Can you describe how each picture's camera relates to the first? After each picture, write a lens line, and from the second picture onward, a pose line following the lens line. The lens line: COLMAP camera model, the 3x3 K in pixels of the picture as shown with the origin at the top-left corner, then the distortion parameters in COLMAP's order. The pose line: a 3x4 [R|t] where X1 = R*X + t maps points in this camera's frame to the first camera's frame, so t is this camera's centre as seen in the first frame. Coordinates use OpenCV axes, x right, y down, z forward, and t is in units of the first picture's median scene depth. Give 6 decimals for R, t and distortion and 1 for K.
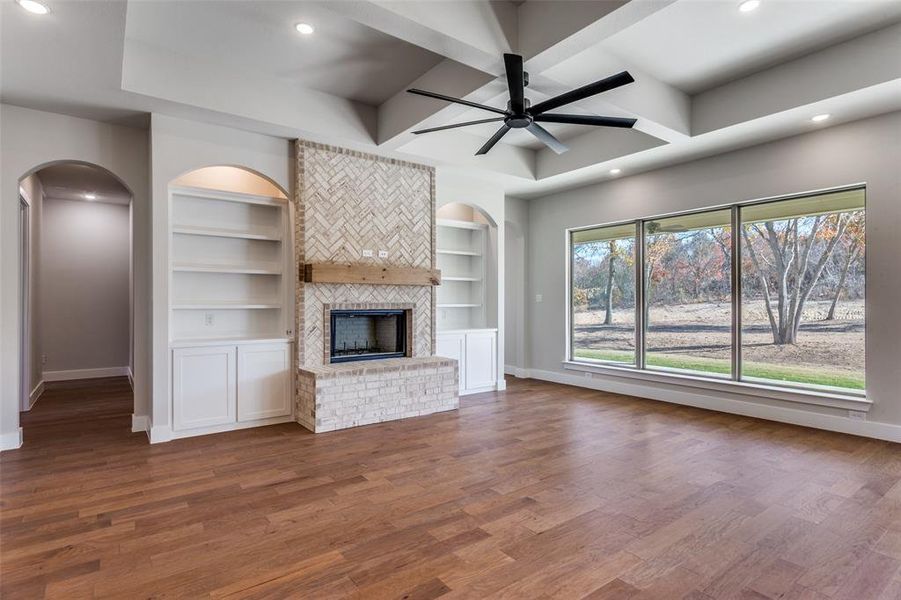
lens RADIAL K [[468.7, 0, 452.1], [0, 468.7, 300.9], [0, 0, 1]] dist [-0.004080, 0.002768]
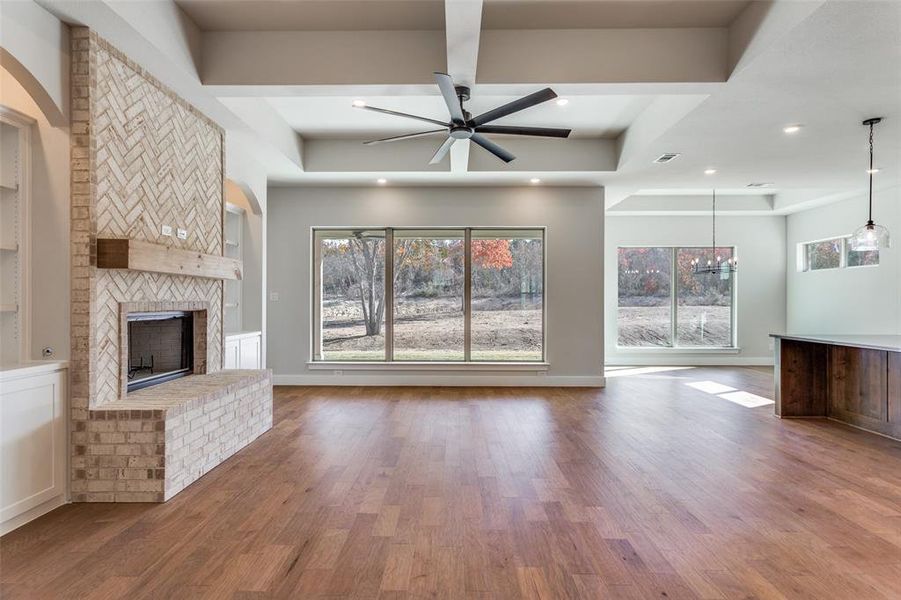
lens RADIAL K [[468.7, 0, 448.3], [0, 468.7, 301.0], [0, 0, 1]] dist [-0.004080, 0.002768]
pose [[0.605002, 0.002737, 0.796220, -0.501716], [-0.004179, 0.999991, -0.000262, 0.001719], [-0.796213, -0.003169, 0.605008, 0.256555]]
